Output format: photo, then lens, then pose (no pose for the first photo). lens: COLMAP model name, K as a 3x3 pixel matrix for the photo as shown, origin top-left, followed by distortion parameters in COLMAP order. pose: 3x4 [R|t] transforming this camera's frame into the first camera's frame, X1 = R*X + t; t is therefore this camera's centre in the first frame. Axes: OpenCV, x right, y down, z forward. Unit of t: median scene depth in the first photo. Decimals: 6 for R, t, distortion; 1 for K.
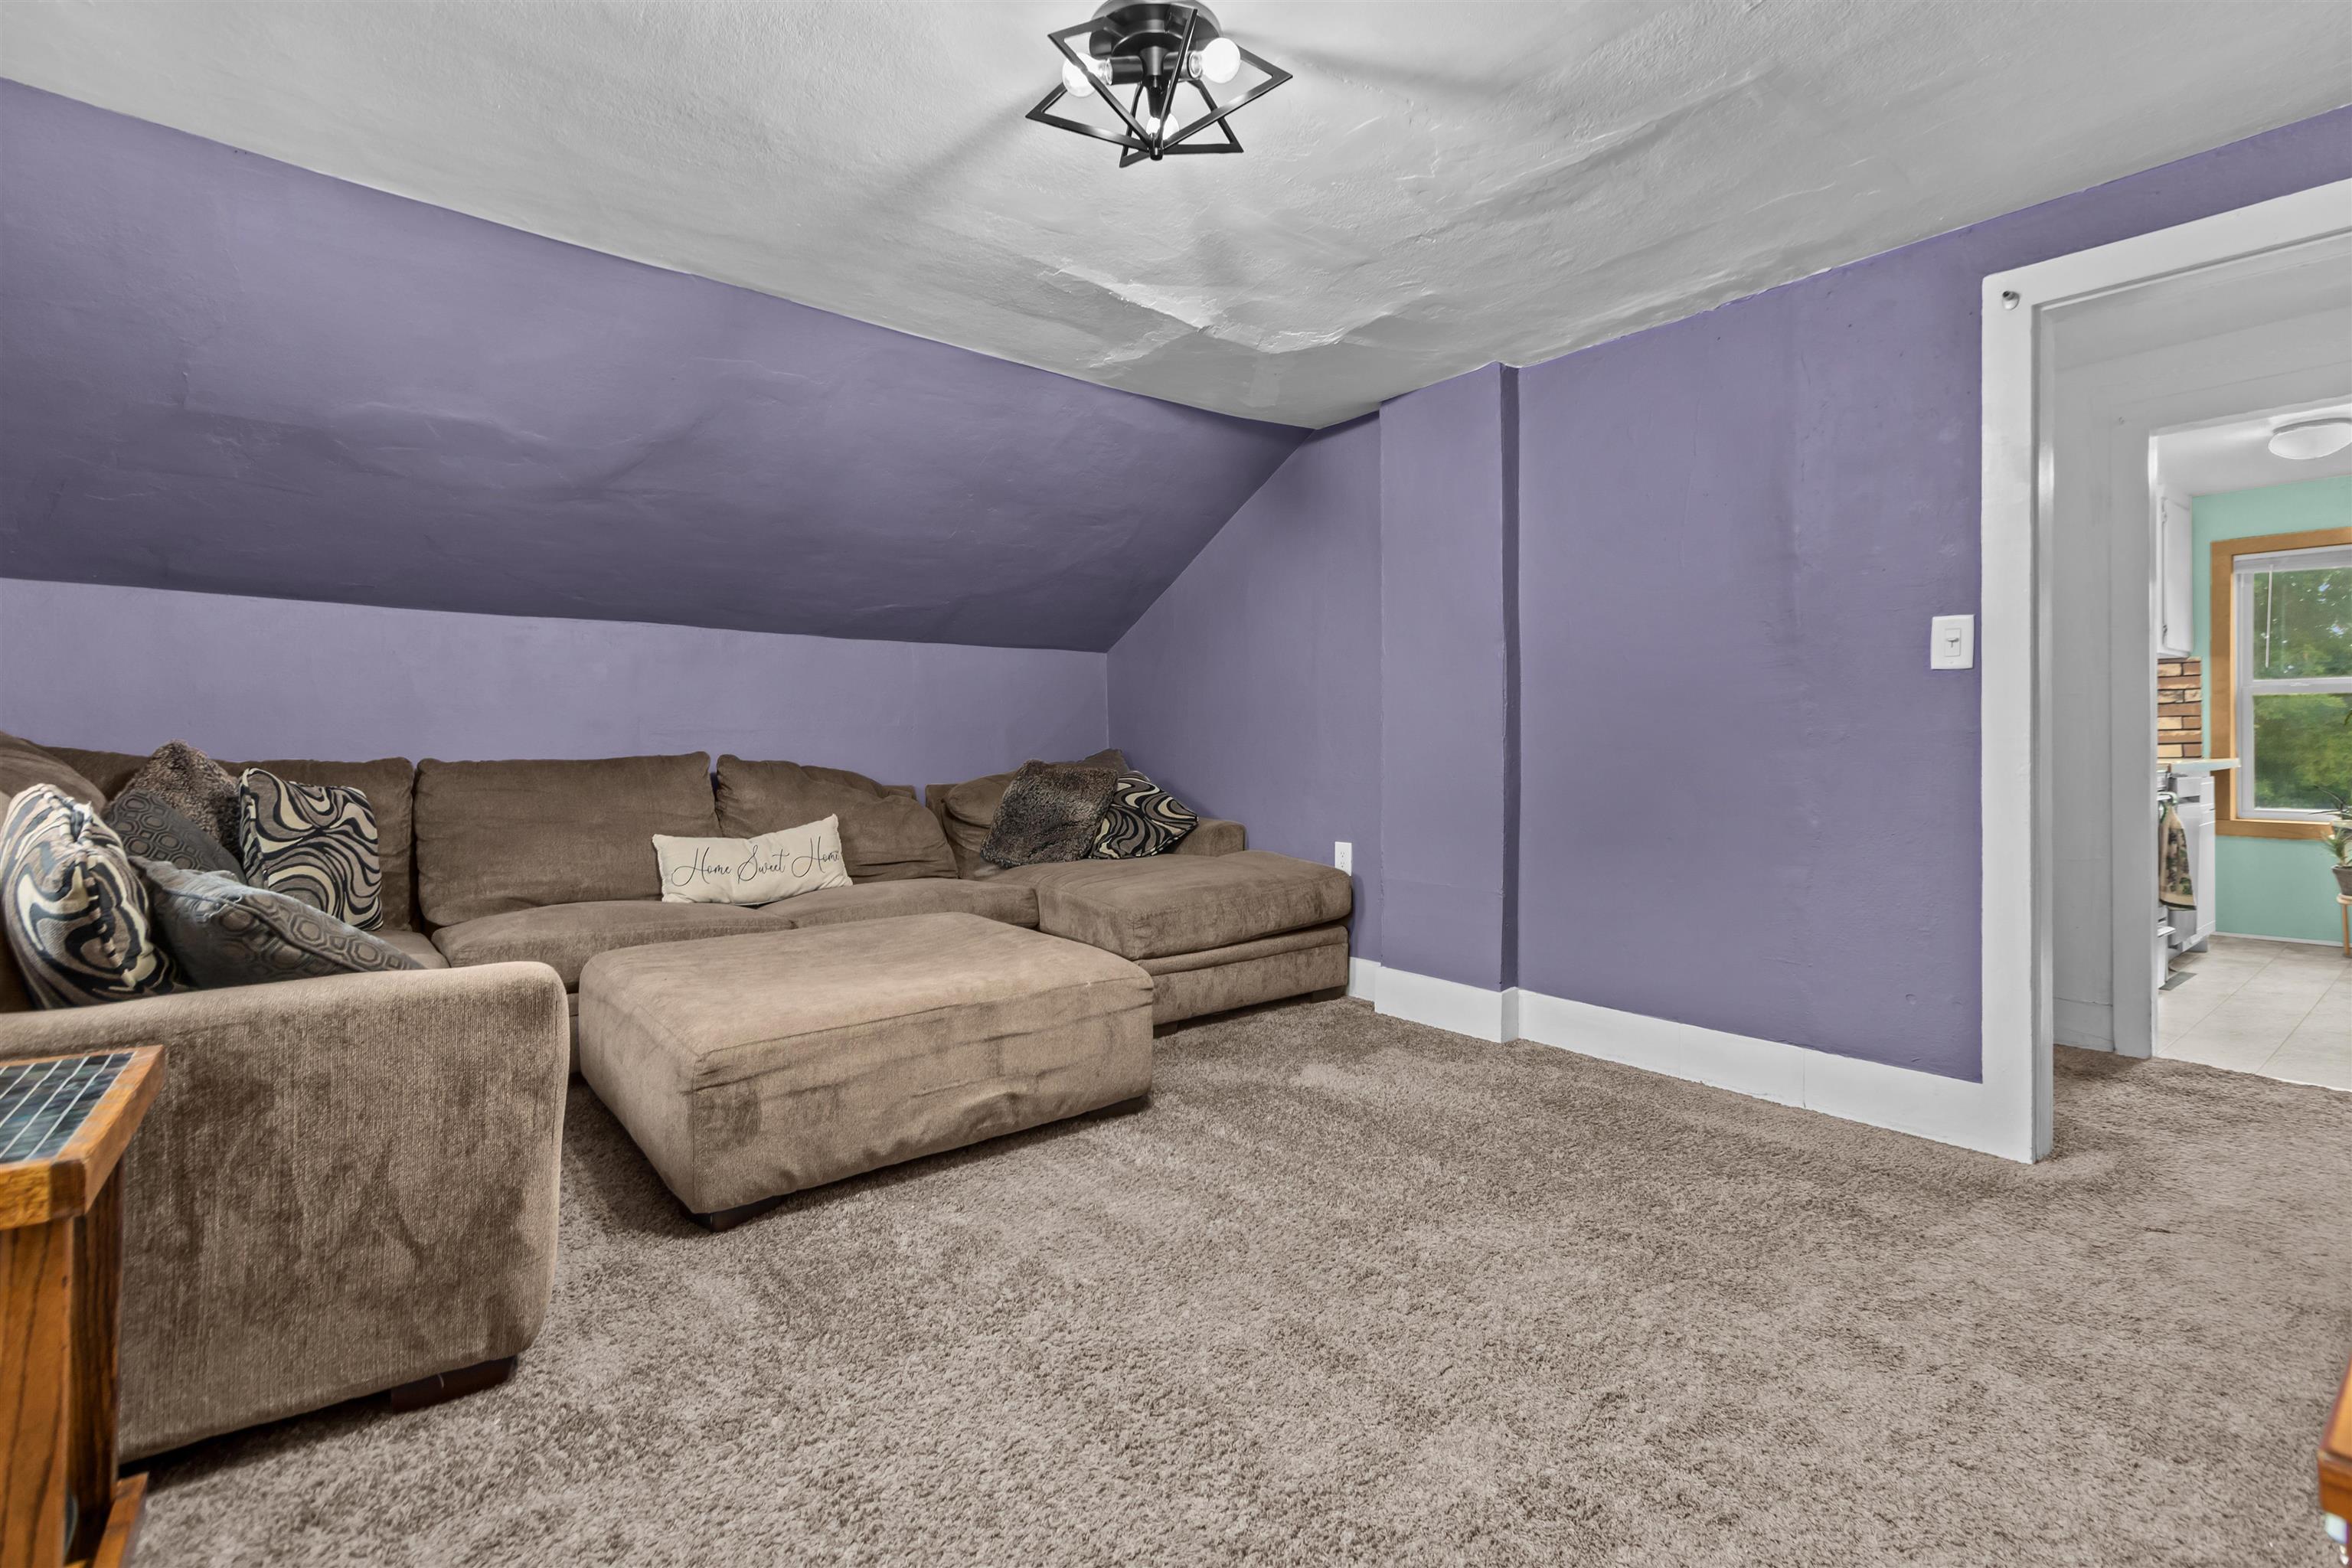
lens RADIAL K [[1087.9, 0, 1198.7], [0, 1087.9, 736.6], [0, 0, 1]] dist [-0.000488, -0.000600]
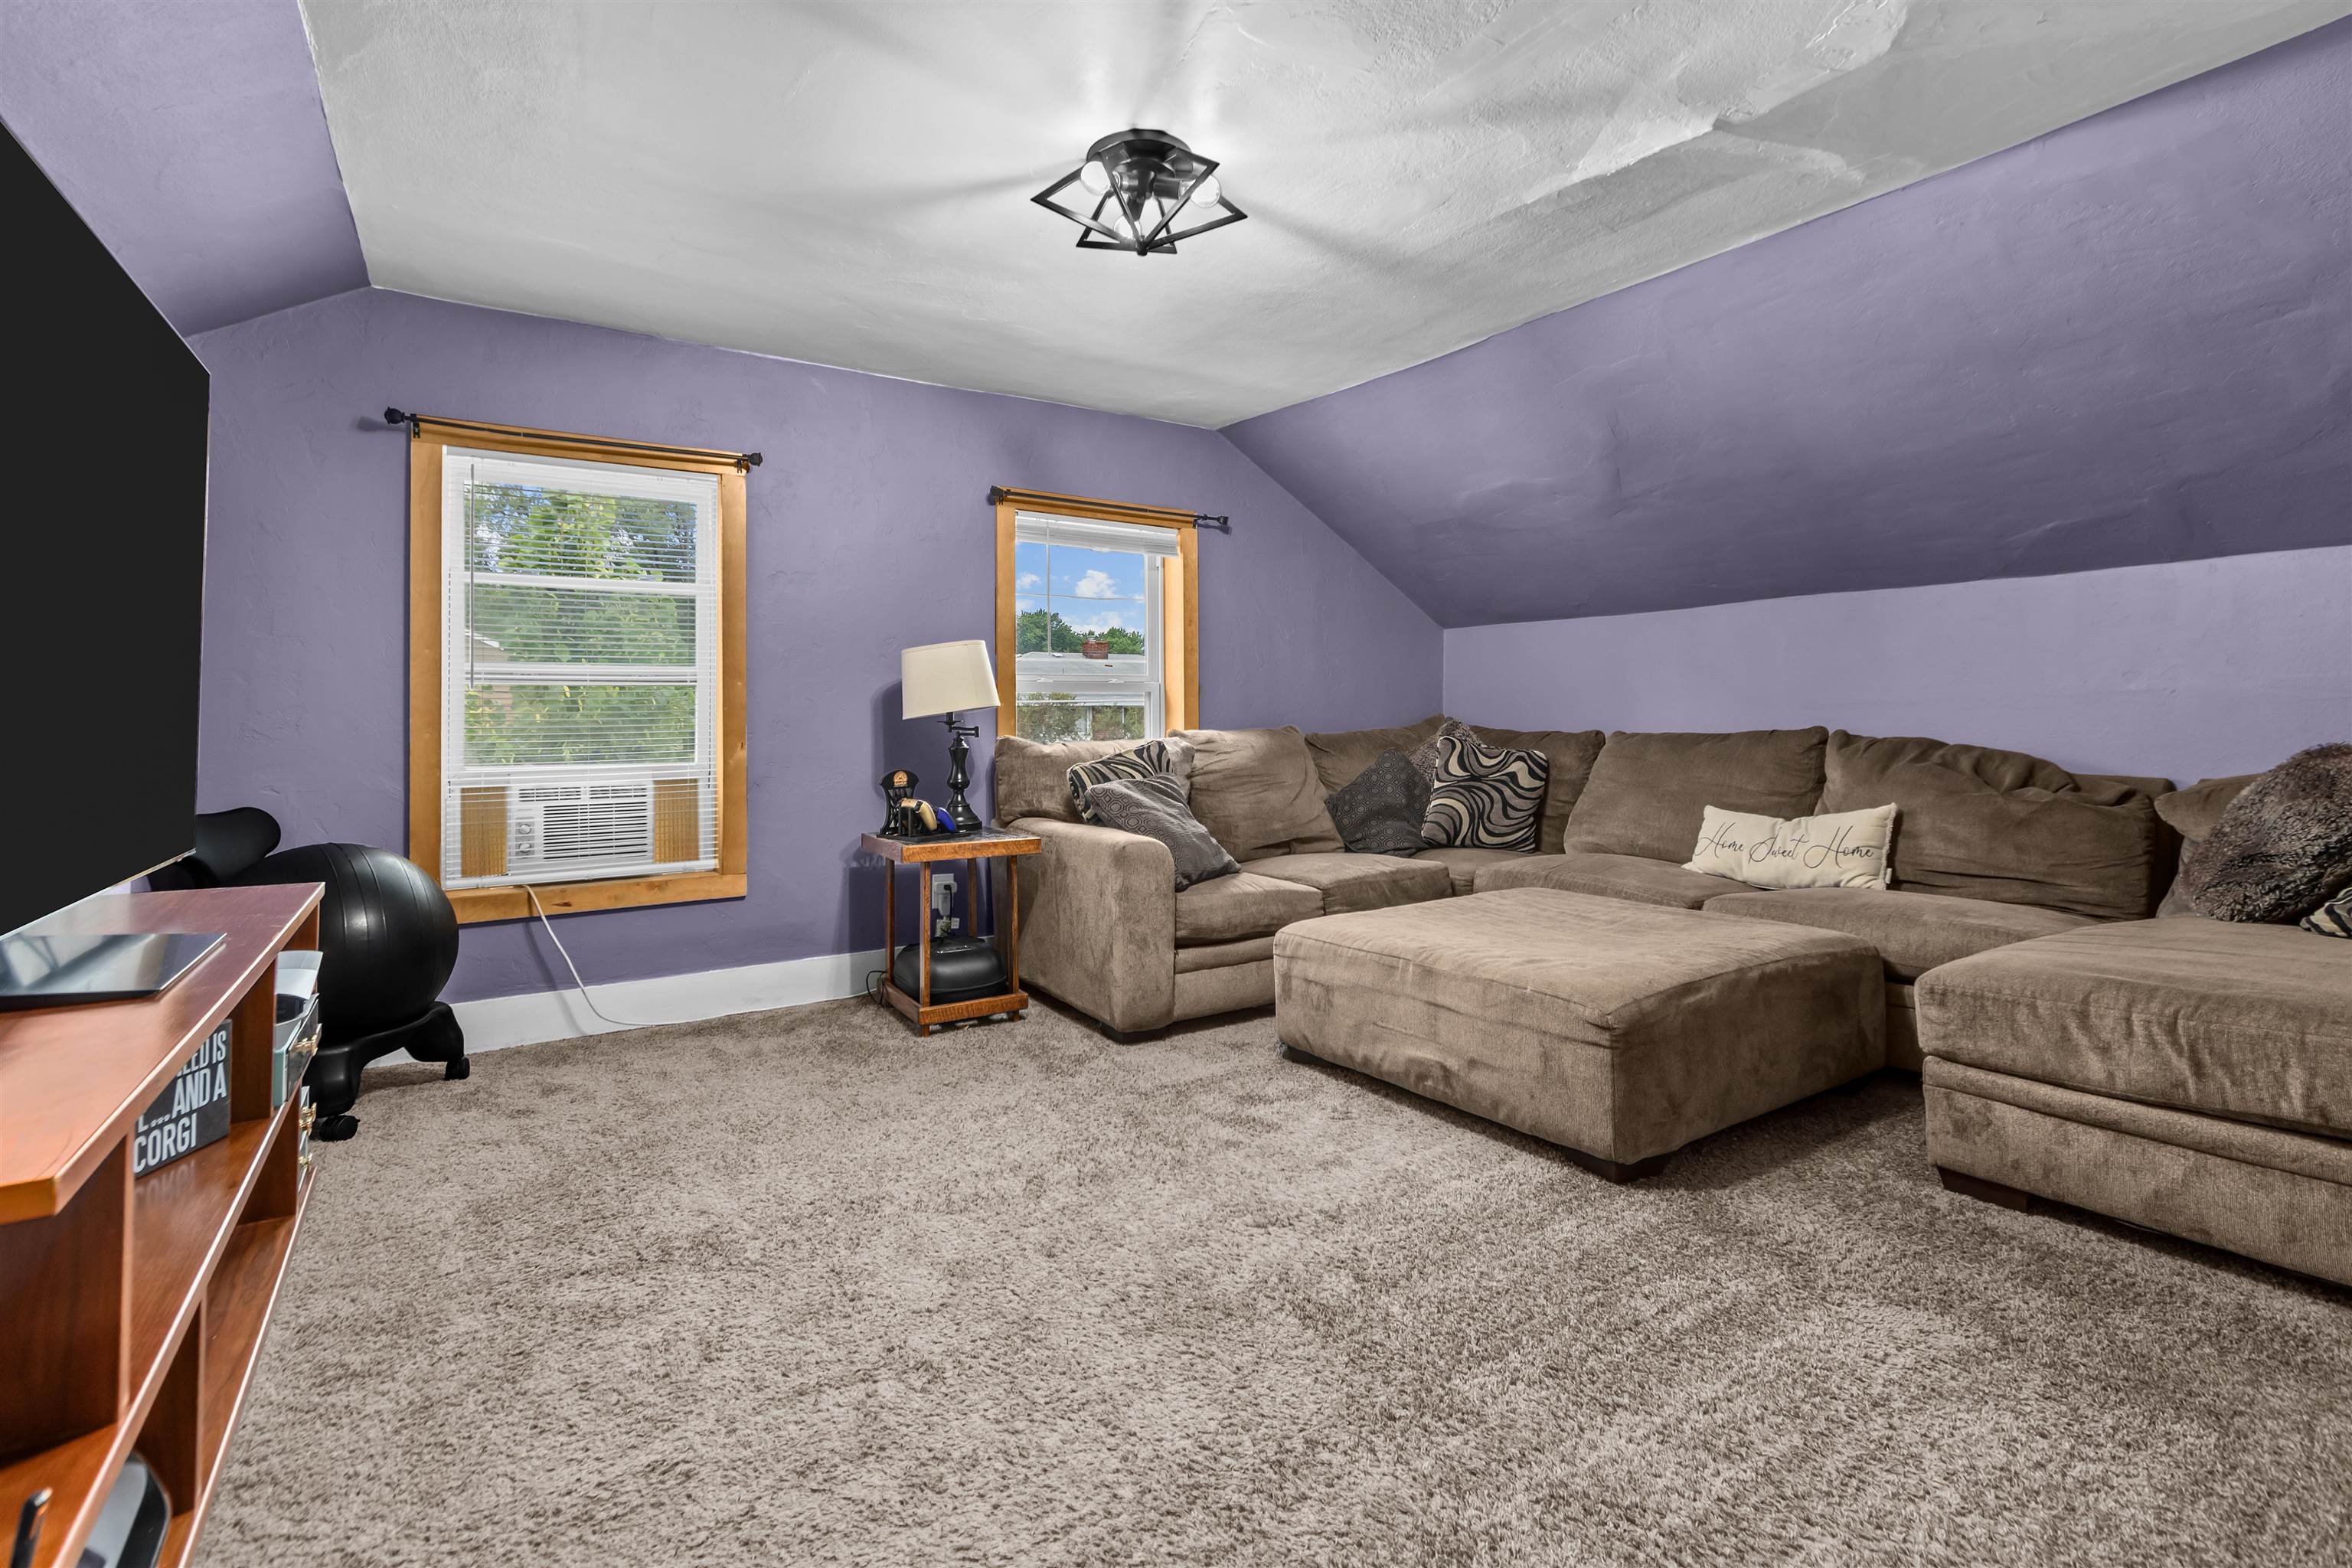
lens RADIAL K [[1087.9, 0, 1154.9], [0, 1087.9, 699.9], [0, 0, 1]] dist [-0.000488, -0.000600]
pose [[-0.124040, -0.019430, -0.992087, 0.763683], [0.013886, 0.999676, -0.021315, 0.003593], [0.992180, -0.016420, -0.123731, 0.749250]]
